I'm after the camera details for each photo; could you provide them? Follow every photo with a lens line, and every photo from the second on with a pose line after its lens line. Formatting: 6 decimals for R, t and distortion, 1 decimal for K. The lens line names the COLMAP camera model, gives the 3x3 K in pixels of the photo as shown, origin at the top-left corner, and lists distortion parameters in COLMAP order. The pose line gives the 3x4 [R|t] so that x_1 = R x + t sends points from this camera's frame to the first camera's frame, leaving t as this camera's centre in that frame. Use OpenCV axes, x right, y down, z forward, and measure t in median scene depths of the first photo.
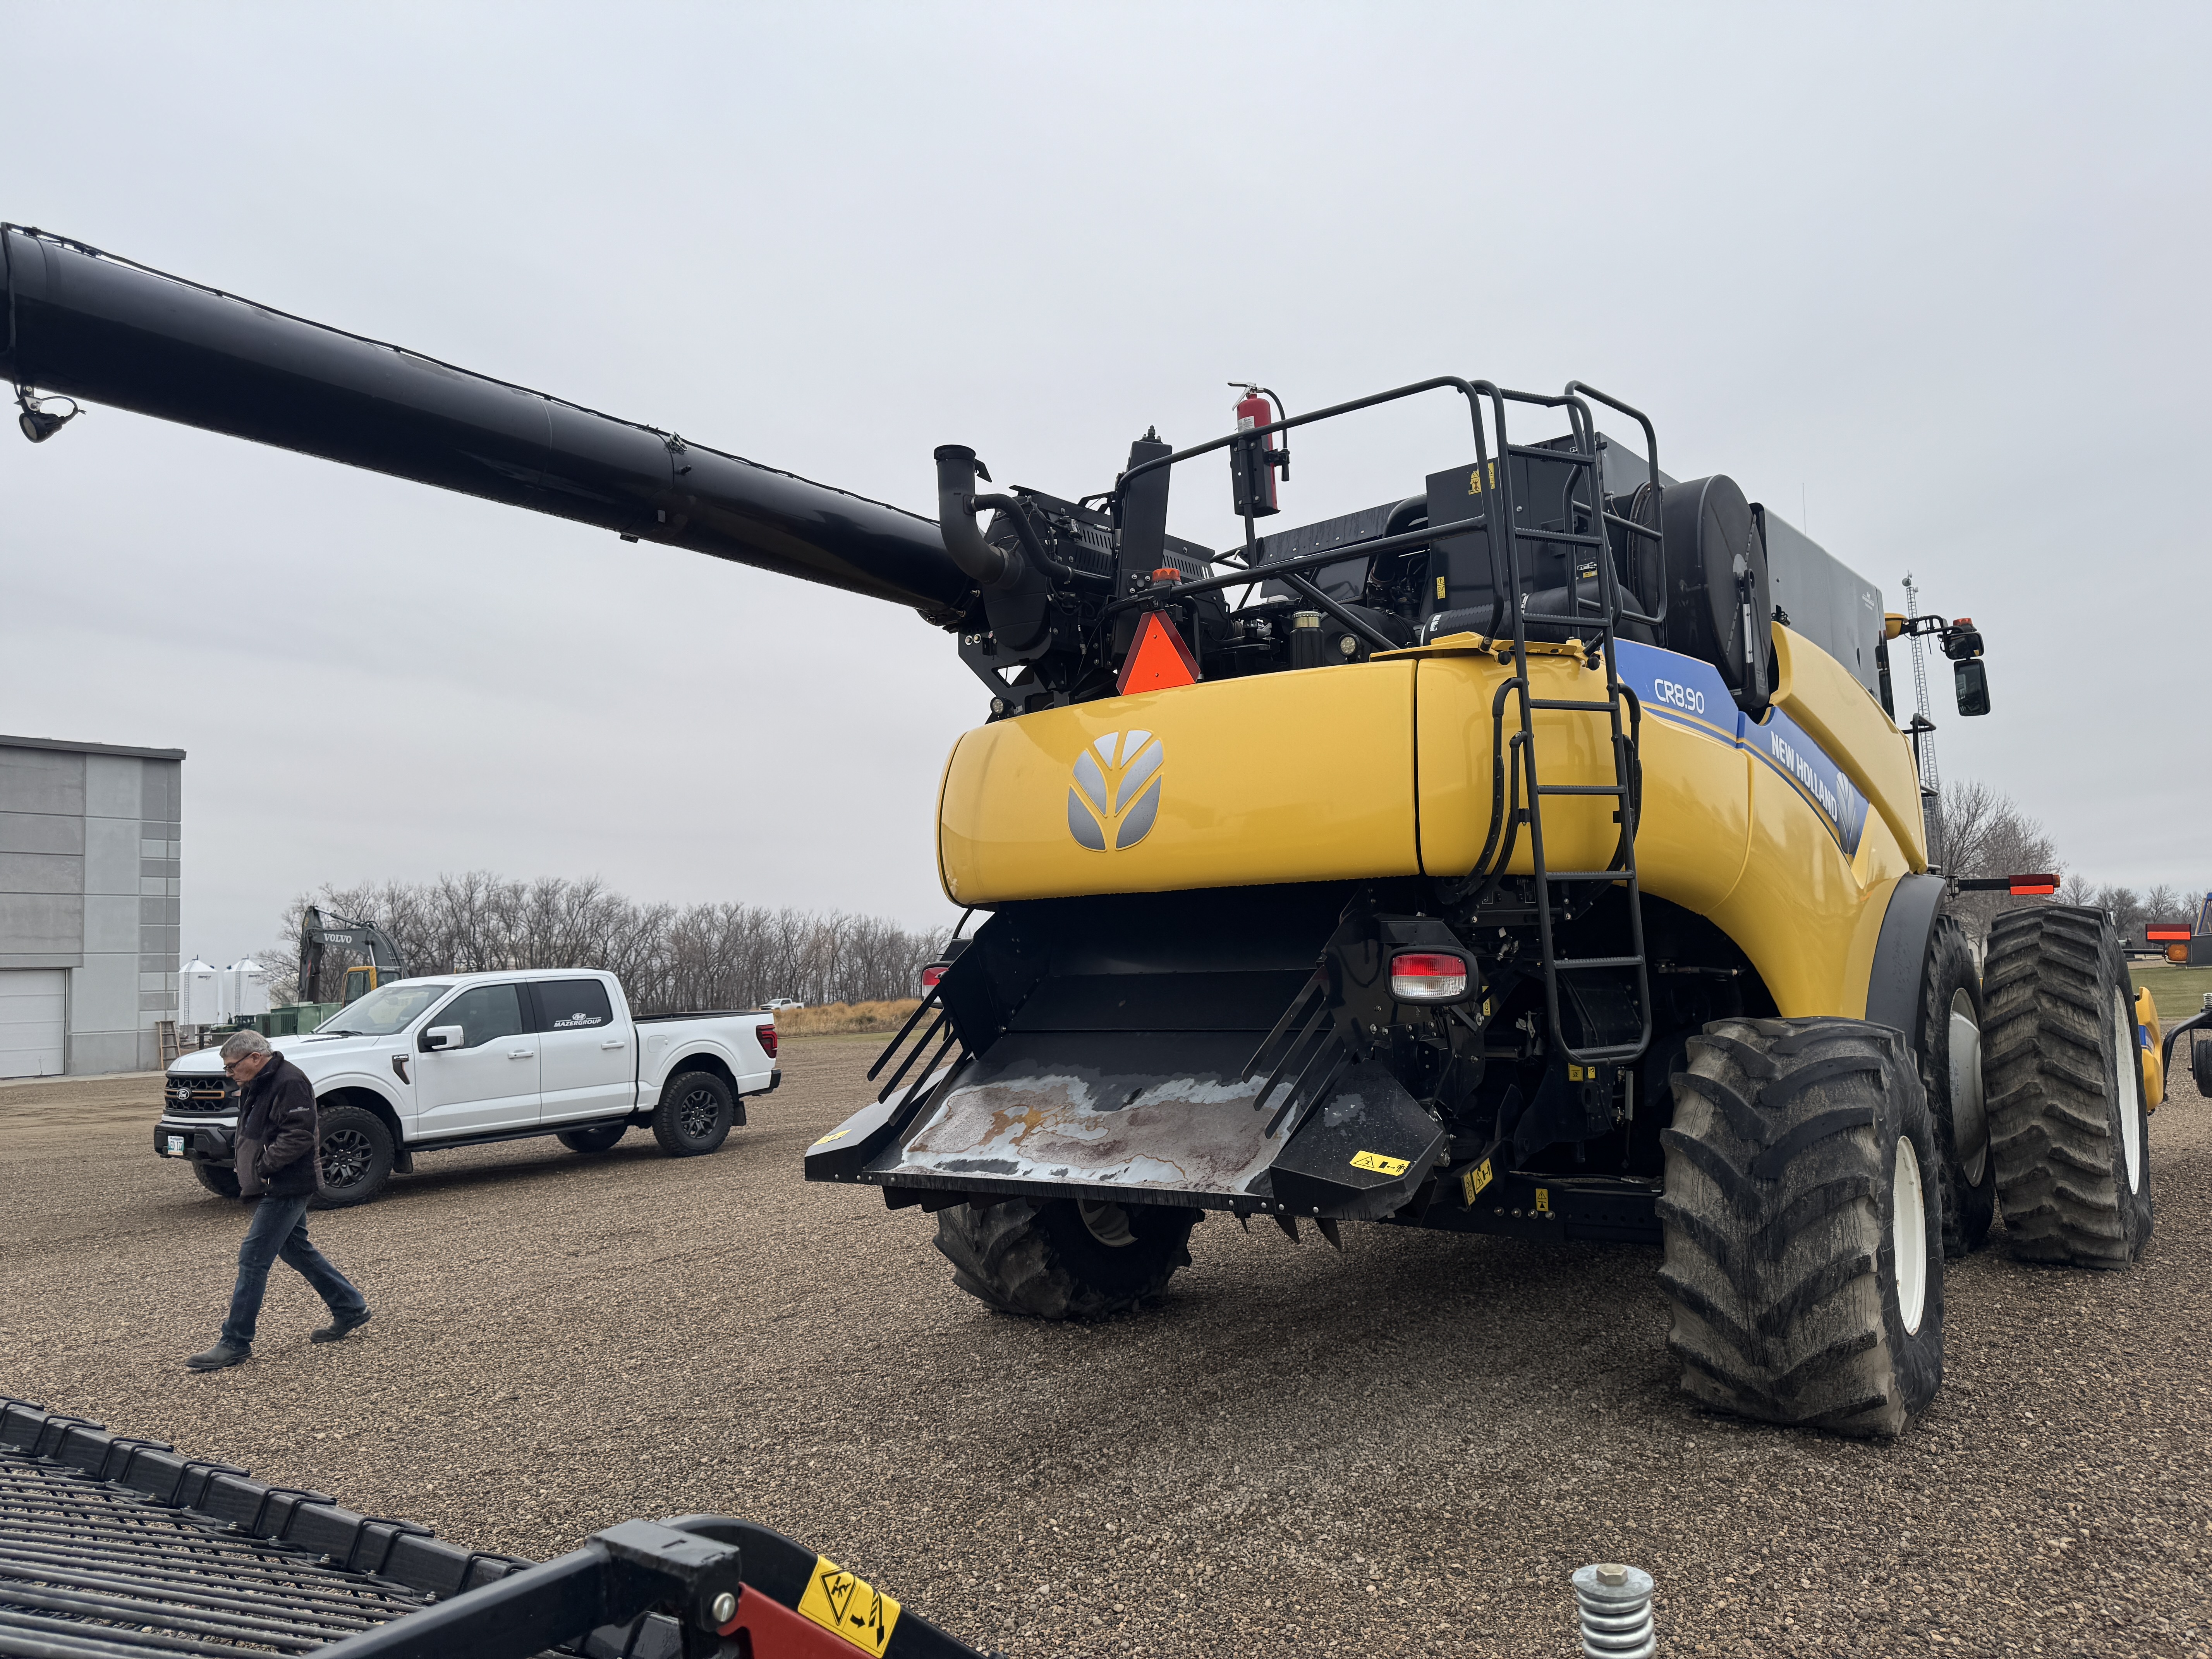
lens RADIAL K [[1522.6, 0, 1106.0], [0, 1522.6, 829.5], [0, 0, 1]] dist [0.203296, -0.408867]
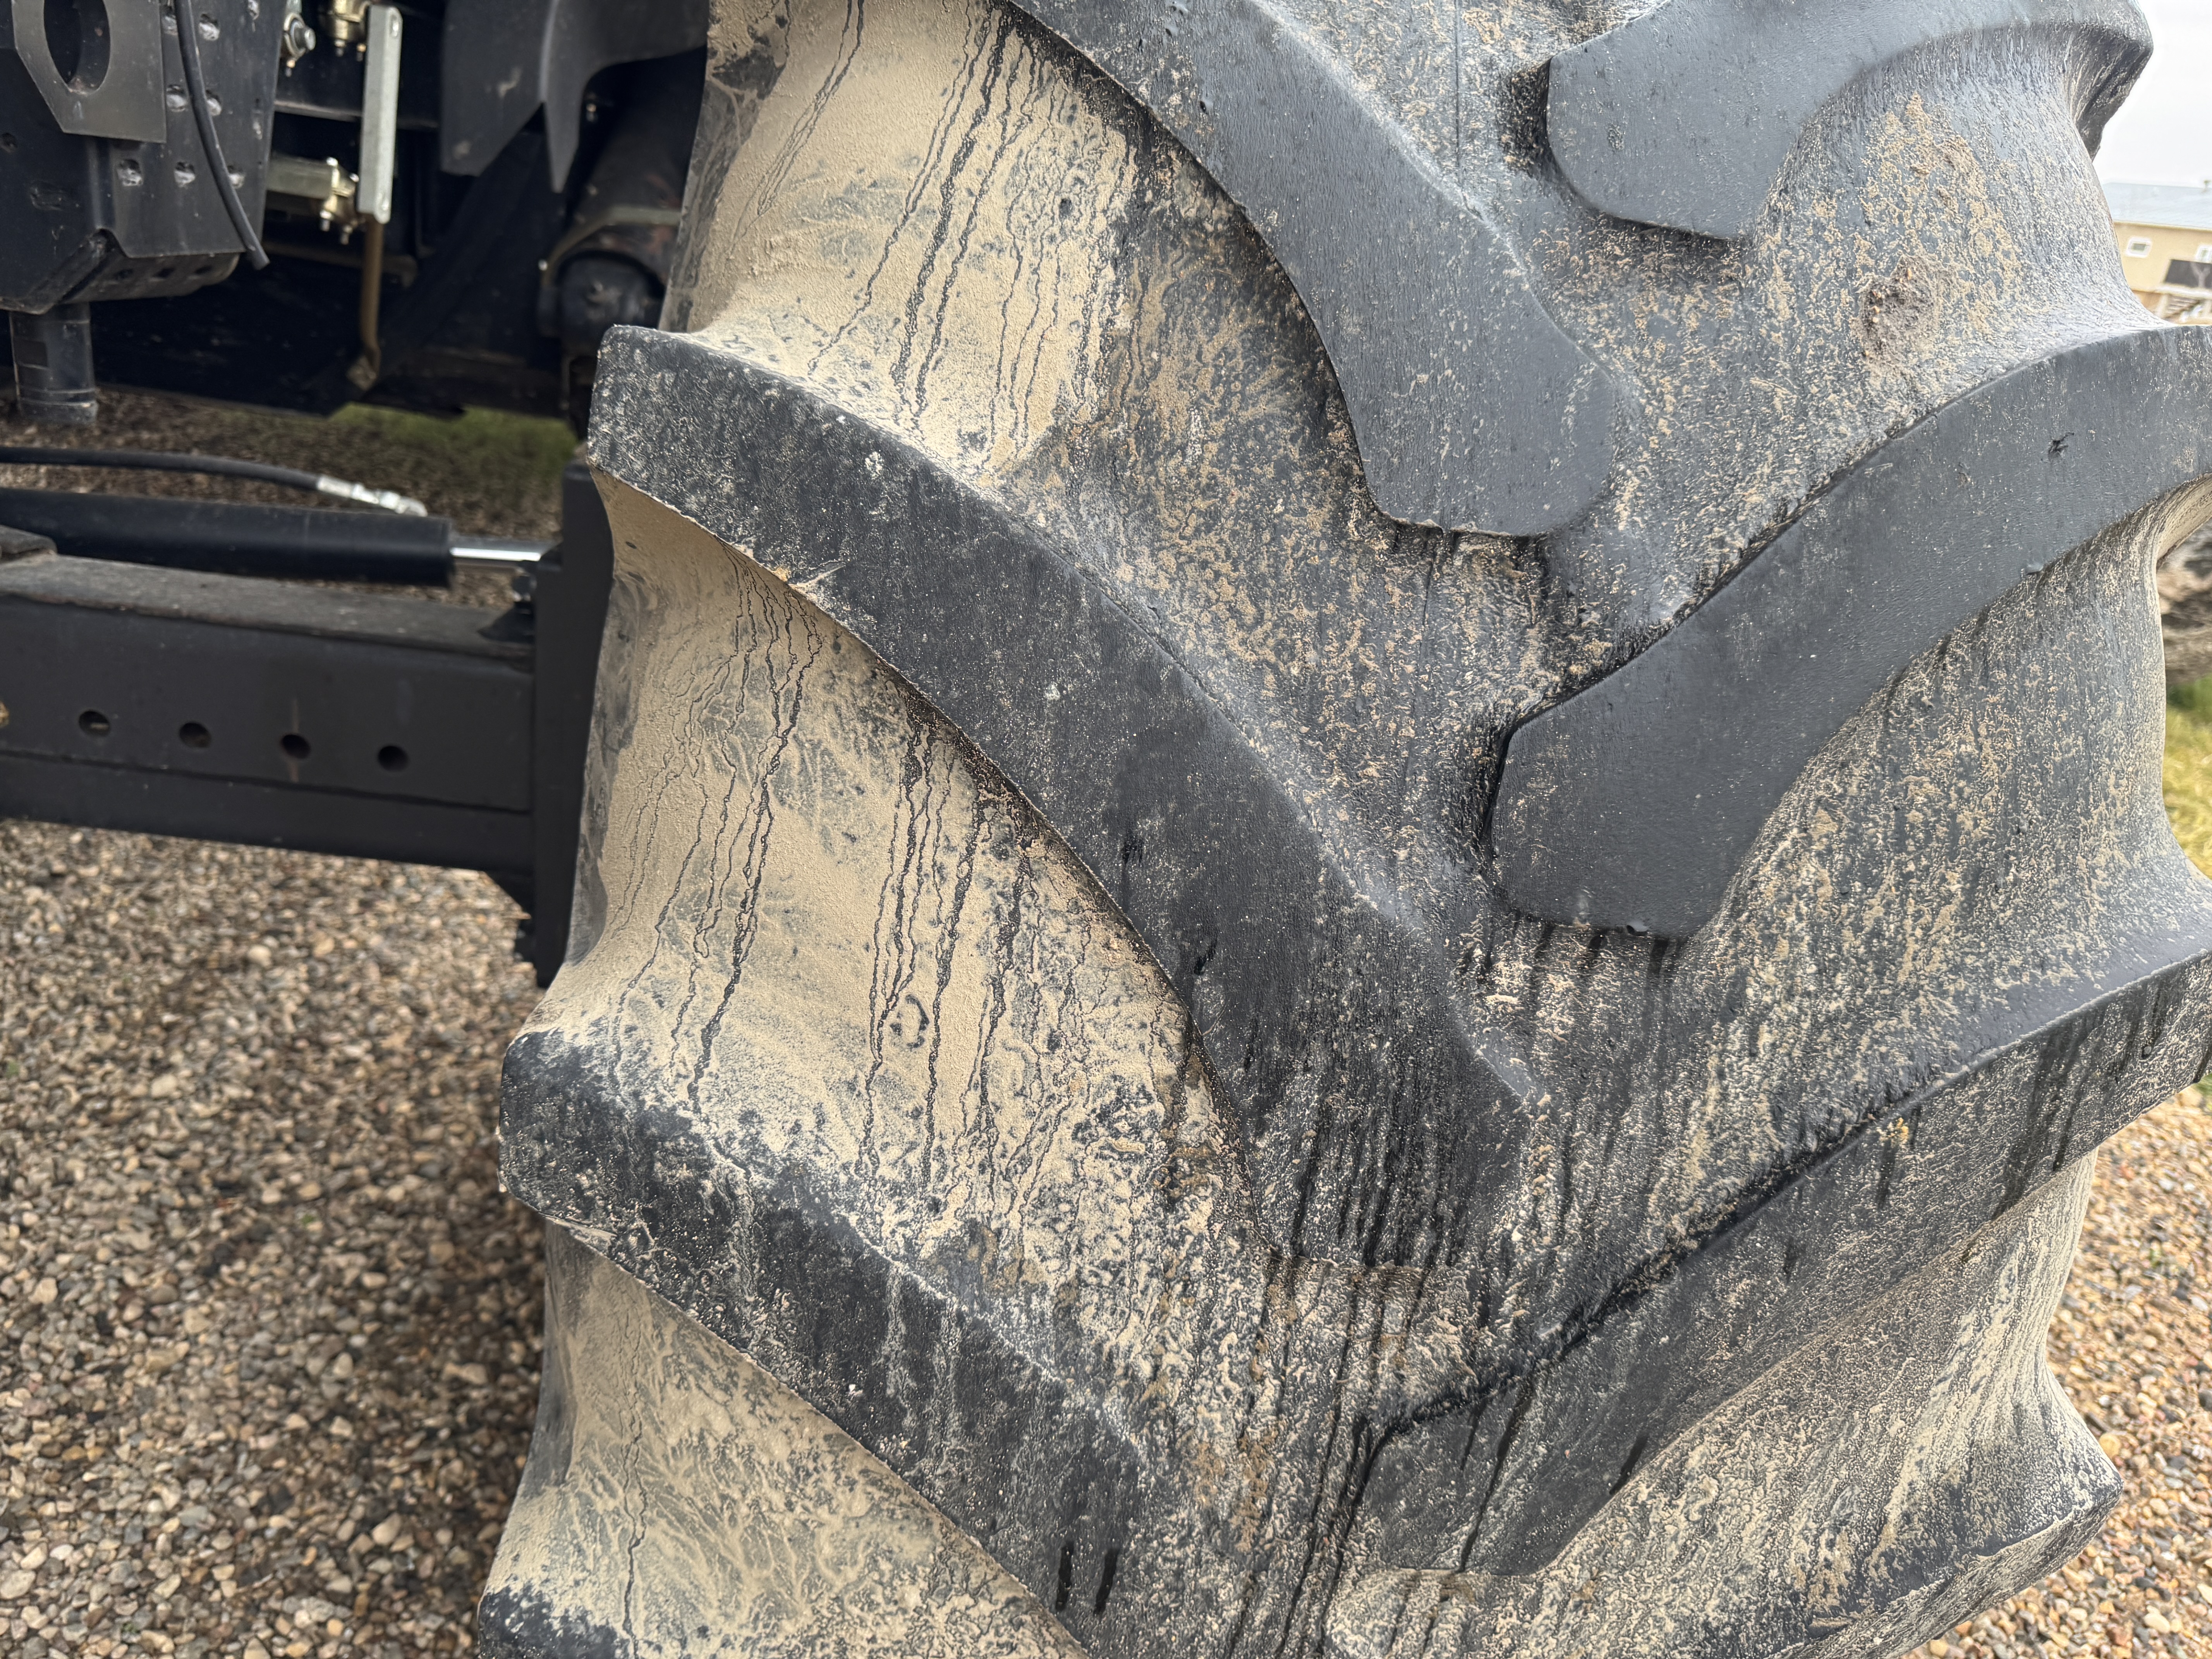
lens RADIAL K [[1522.6, 0, 1106.0], [0, 1522.6, 829.5], [0, 0, 1]] dist [0.203296, -0.408867]
pose [[0.752726, -0.124447, 0.646465, 0.324611], [-0.231191, 0.869460, 0.436567, 0.176012], [-0.616405, -0.478072, 0.625694, 0.937408]]
